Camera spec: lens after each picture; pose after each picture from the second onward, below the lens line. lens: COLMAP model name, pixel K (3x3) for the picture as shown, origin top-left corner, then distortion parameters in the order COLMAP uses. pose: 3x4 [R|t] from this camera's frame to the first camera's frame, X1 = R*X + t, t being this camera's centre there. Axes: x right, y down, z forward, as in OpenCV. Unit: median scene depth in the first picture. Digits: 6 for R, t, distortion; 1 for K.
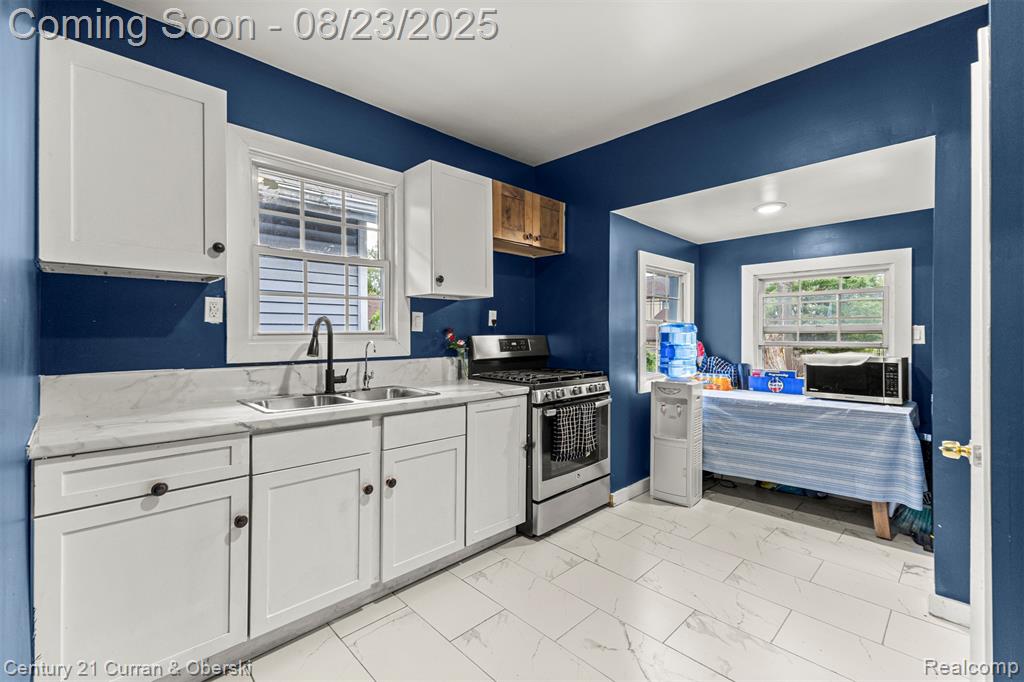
lens RADIAL K [[440.2, 0, 511.5], [0, 440.2, 338.9], [0, 0, 1]] dist [0.004122, -0.000300]
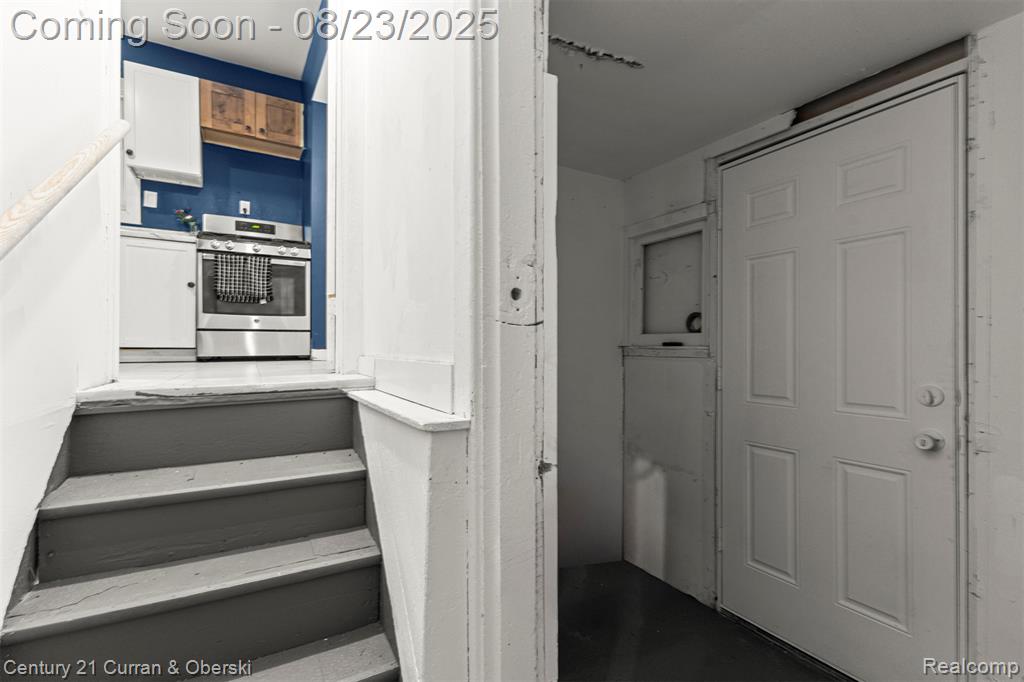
lens RADIAL K [[444.2, 0, 496.7], [0, 444.2, 342.9], [0, 0, 1]] dist [0.003204, 0.000246]
pose [[0.965486, 0.003529, -0.260430, 1.162417], [-0.006582, 0.999919, -0.010852, 0.409561], [0.260371, 0.012191, 0.965432, 0.032299]]
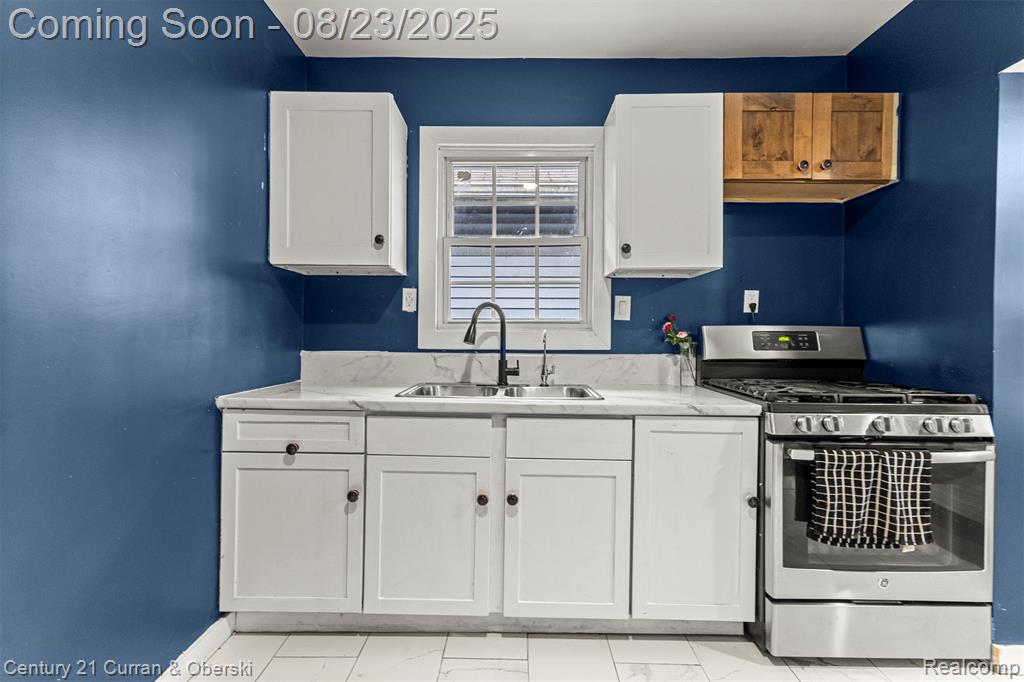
lens RADIAL K [[440.2, 0, 511.5], [0, 440.2, 338.9], [0, 0, 1]] dist [0.004122, -0.000300]
pose [[0.703876, 0.012882, -0.710206, 0.229257], [-0.016647, 0.999860, 0.001638, 0.020803], [0.710128, 0.010670, 0.703992, 0.316899]]
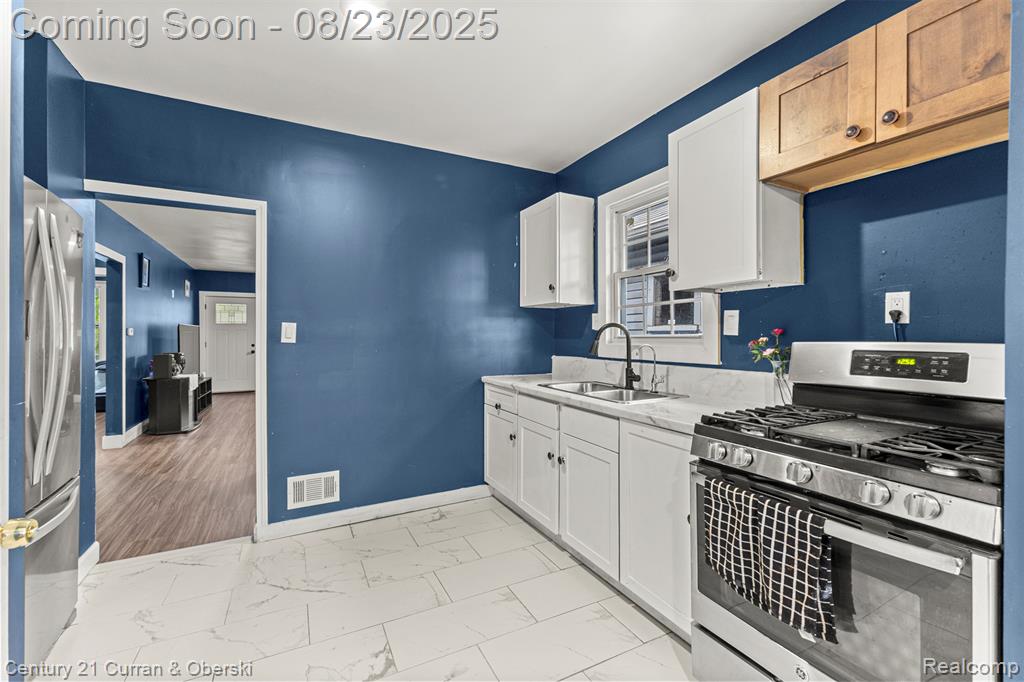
lens RADIAL K [[440.2, 0, 511.5], [0, 440.2, 338.9], [0, 0, 1]] dist [0.004122, -0.000300]
pose [[-0.301368, 0.009308, -0.953463, 0.699003], [-0.011867, 0.999838, 0.013512, -0.017259], [0.953434, 0.015387, -0.301208, 0.930153]]
